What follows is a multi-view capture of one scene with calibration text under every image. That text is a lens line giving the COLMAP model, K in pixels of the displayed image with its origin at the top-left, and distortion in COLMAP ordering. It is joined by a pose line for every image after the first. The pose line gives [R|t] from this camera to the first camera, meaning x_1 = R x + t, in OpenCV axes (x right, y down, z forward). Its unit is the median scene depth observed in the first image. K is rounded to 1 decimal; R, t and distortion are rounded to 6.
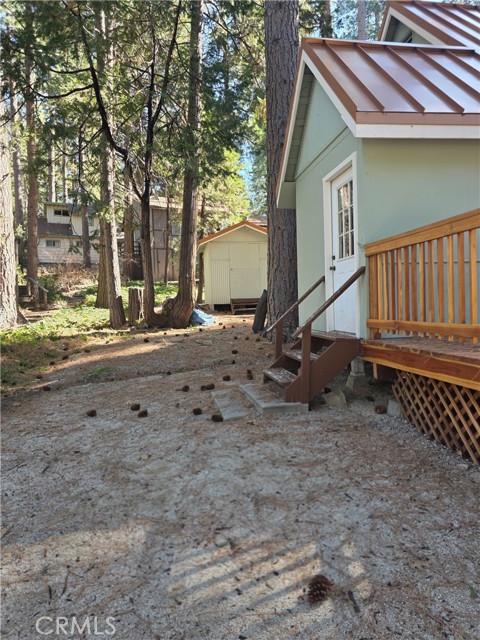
lens RADIAL K [[435.3, 0, 235.5], [0, 435.3, 315.6], [0, 0, 1]] dist [0.043241, -0.039417]
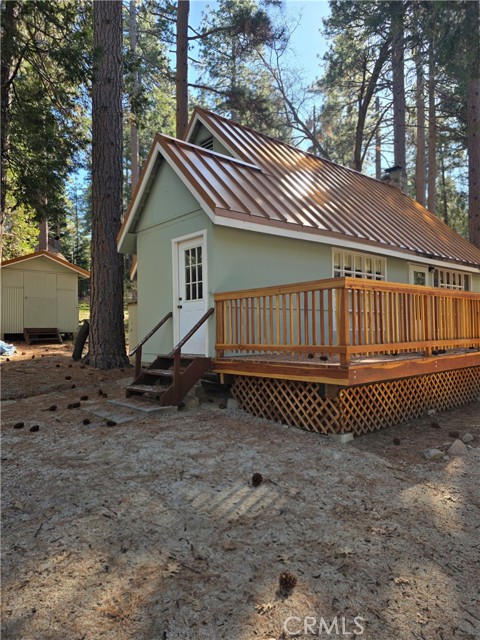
lens RADIAL K [[435.3, 0, 239.1], [0, 435.3, 321.1], [0, 0, 1]] dist [0.043241, -0.039417]
pose [[0.841308, 0.029731, 0.539737, -0.485852], [0.003882, 0.998128, -0.061033, 0.024848], [-0.540542, 0.053443, 0.839618, -0.312106]]
